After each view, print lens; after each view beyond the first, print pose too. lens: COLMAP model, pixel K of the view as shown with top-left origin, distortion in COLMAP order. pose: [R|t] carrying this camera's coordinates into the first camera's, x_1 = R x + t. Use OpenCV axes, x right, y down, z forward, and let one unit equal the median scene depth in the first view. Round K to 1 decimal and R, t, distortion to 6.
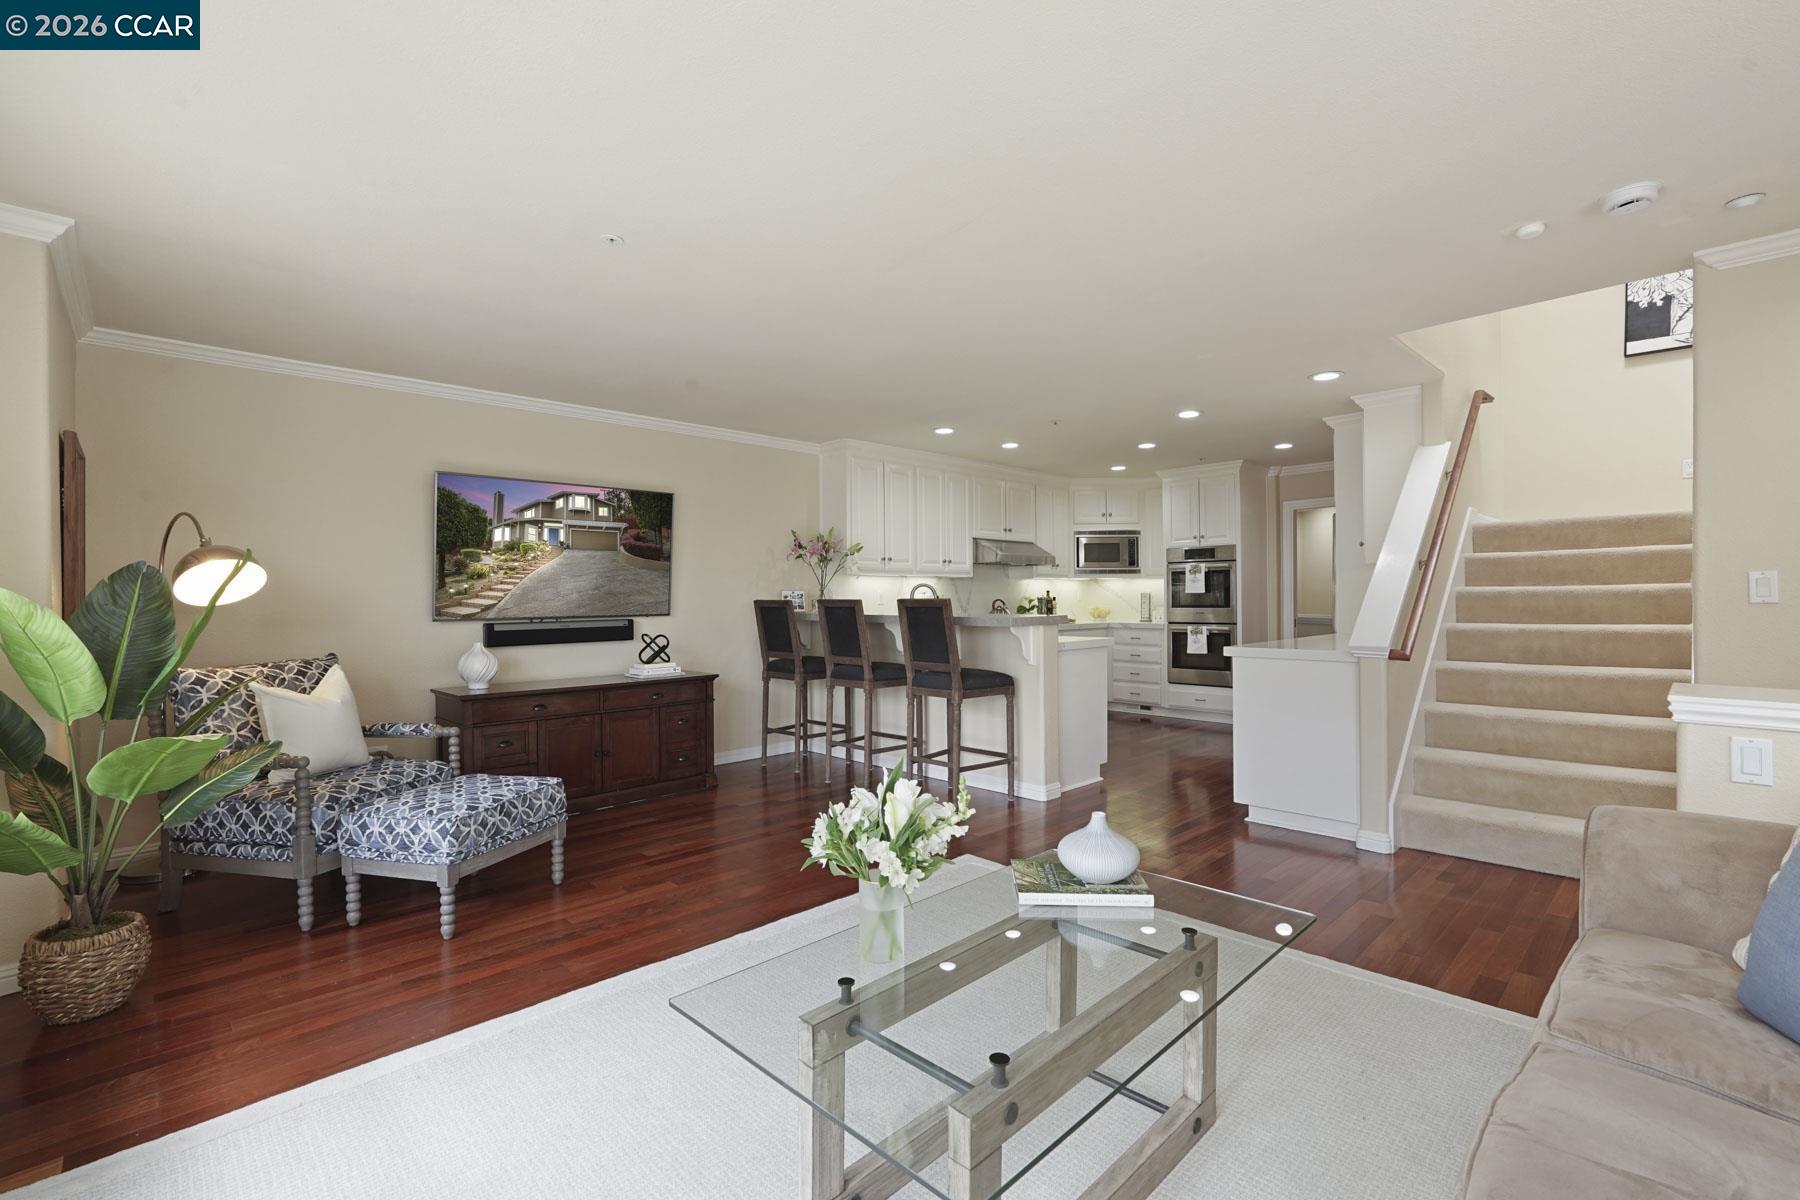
lens RADIAL K [[803.9, 0, 907.8], [0, 803.9, 596.0], [0, 0, 1]] dist [-0.009701, 0.001256]
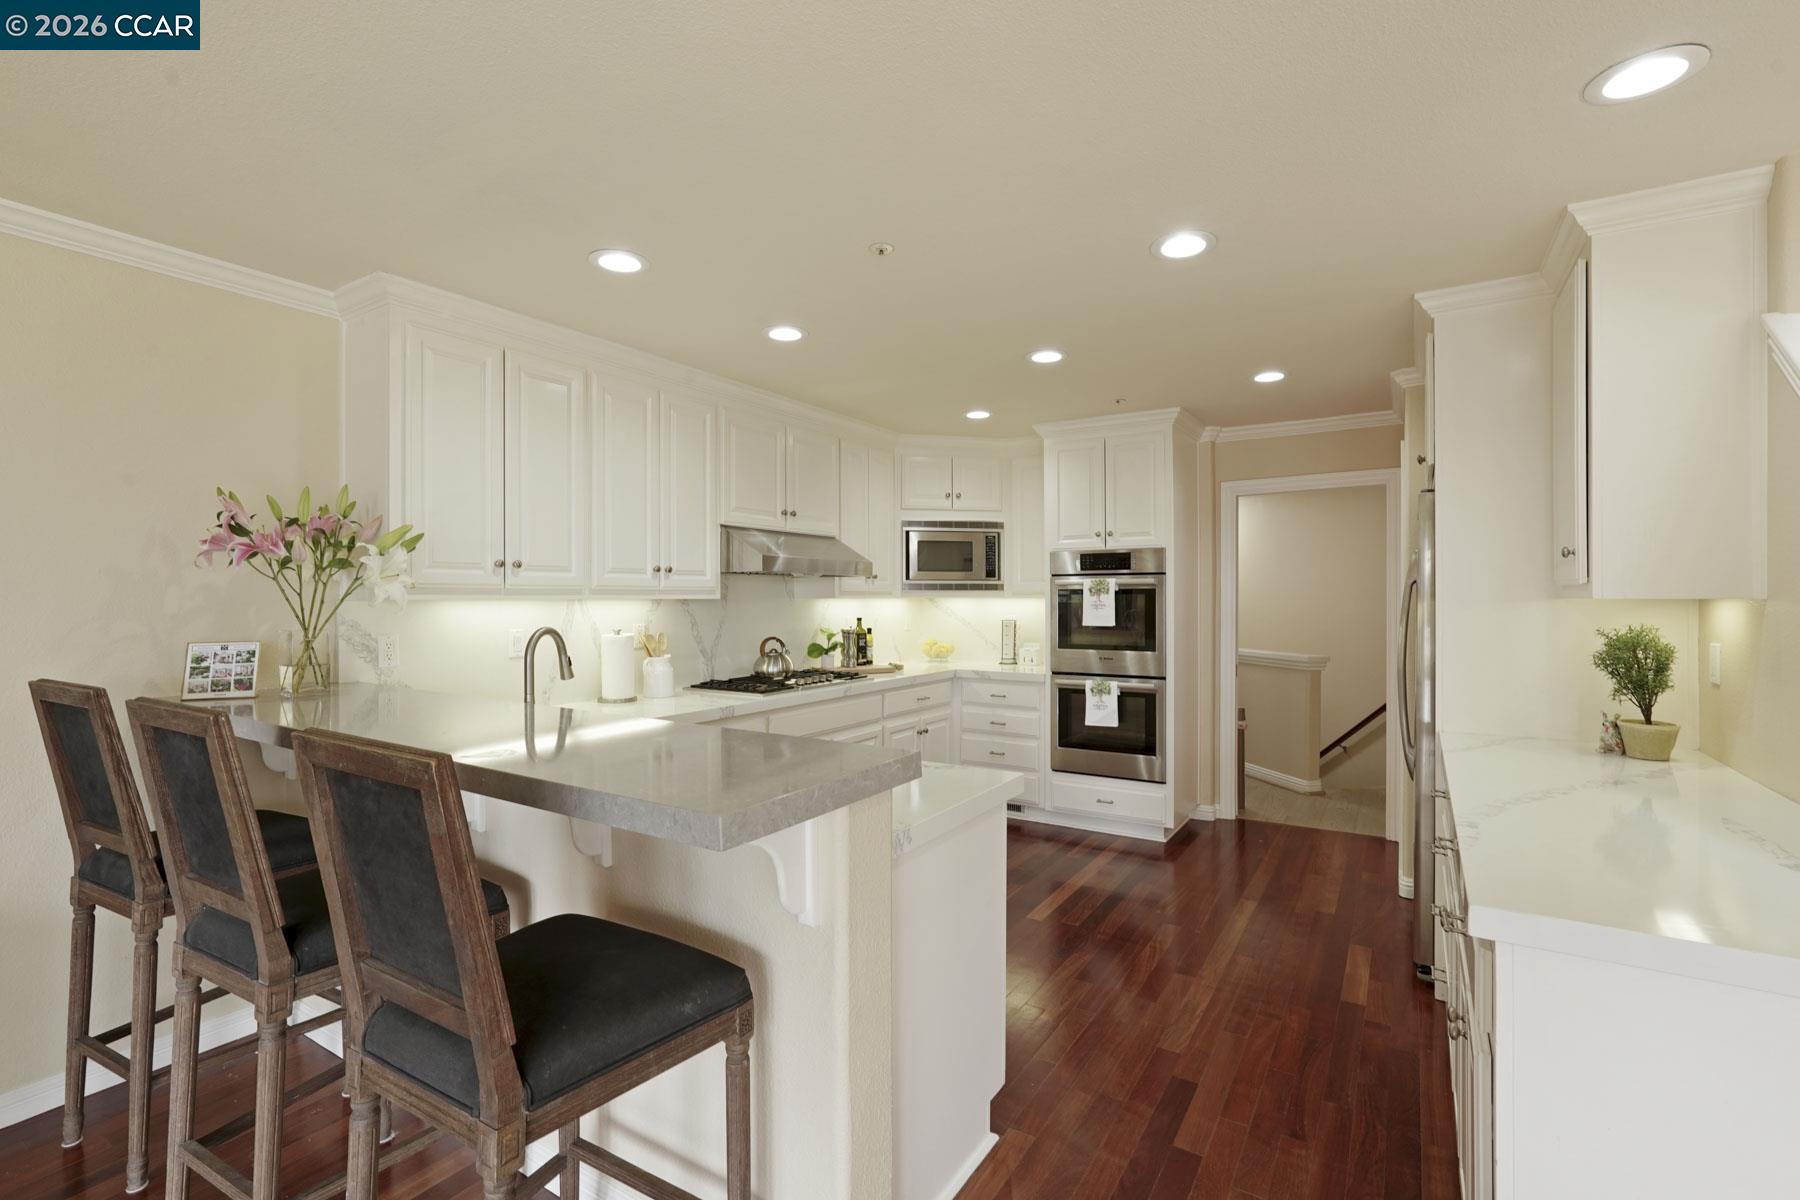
lens RADIAL K [[803.9, 0, 900.0], [0, 803.9, 593.7], [0, 0, 1]] dist [-0.009701, 0.001256]
pose [[0.974583, 0.006137, 0.223942, 0.073242], [-0.005693, 0.999980, -0.002627, -0.024959], [-0.223954, 0.001286, 0.974599, 0.429843]]
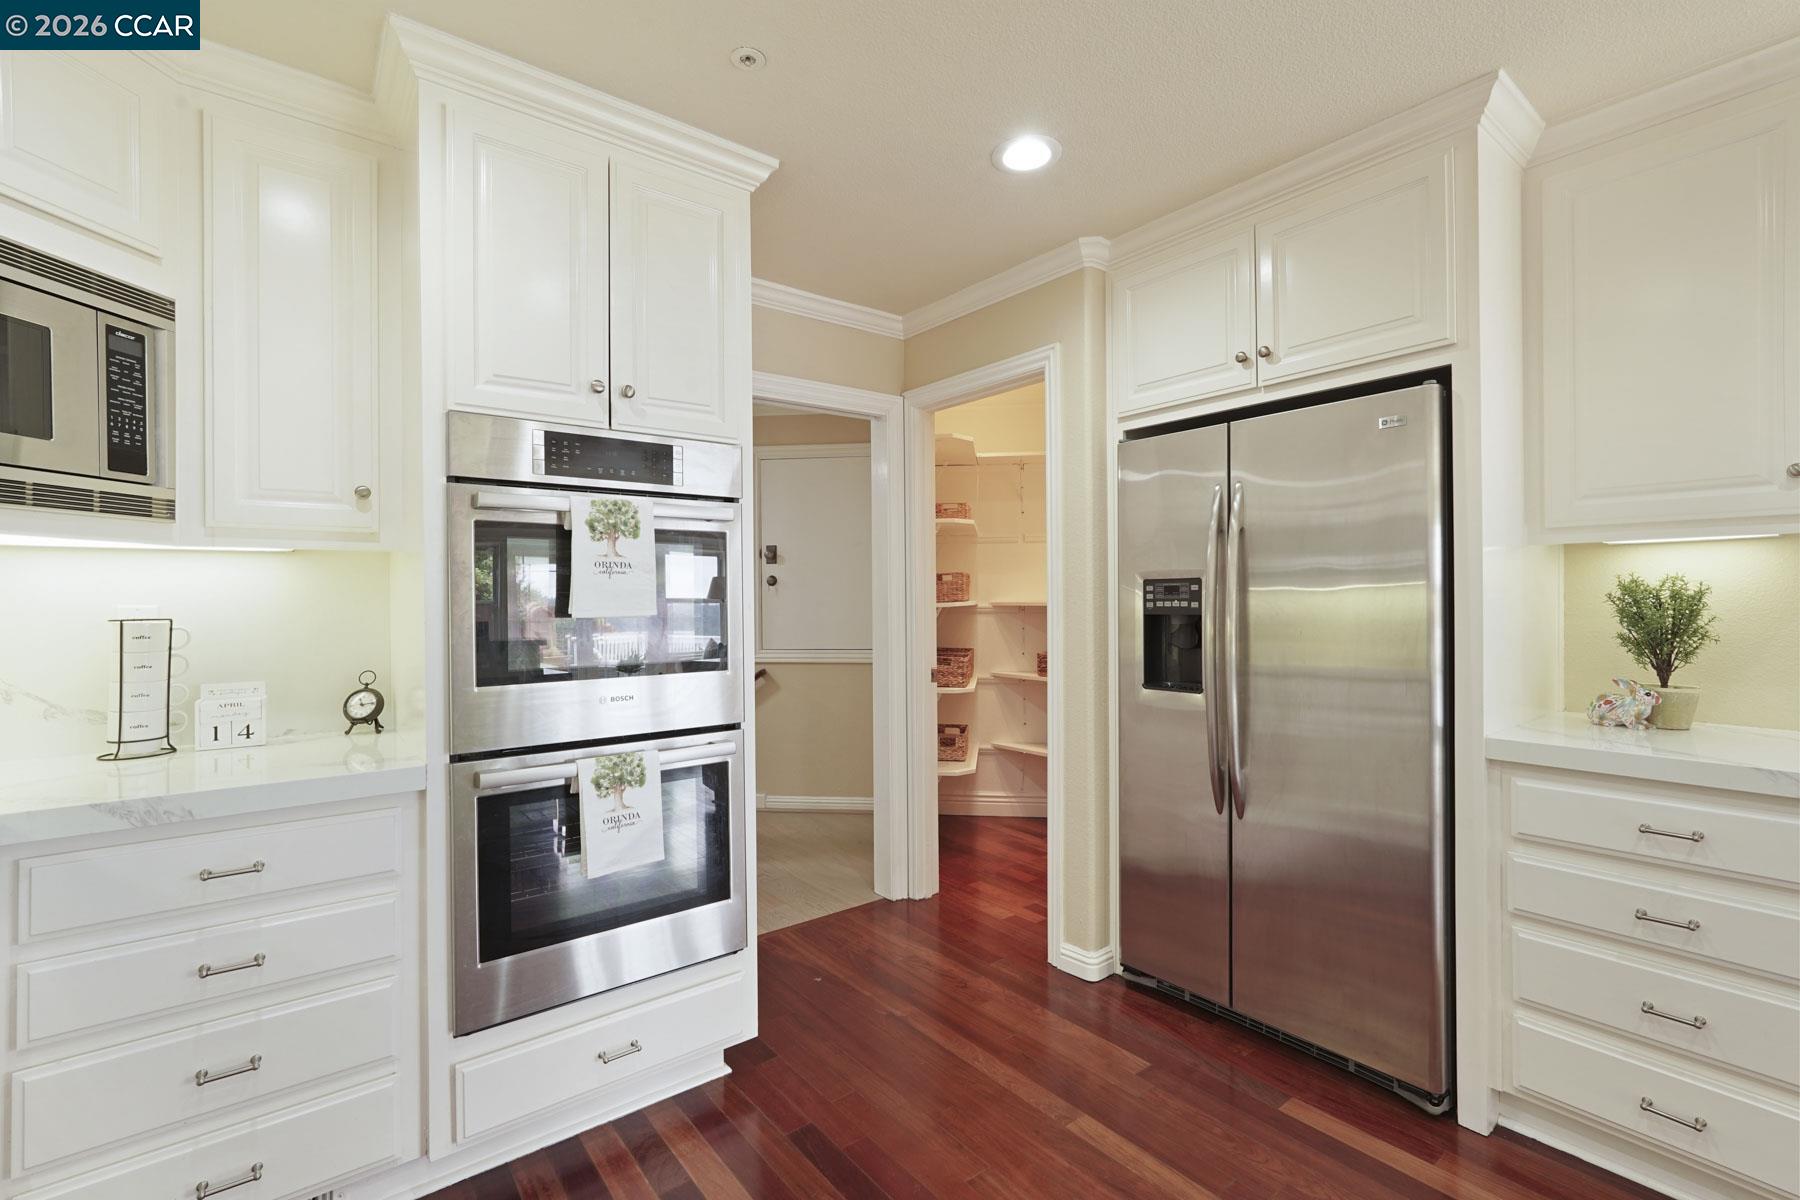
lens RADIAL K [[803.9, 0, 910.9], [0, 803.9, 590.7], [0, 0, 1]] dist [-0.009701, 0.001256]
pose [[0.114429, 0.009406, 0.993387, 0.125487], [-0.001850, 0.999955, -0.009255, -0.009543], [-0.993430, -0.000778, 0.114441, 0.859913]]
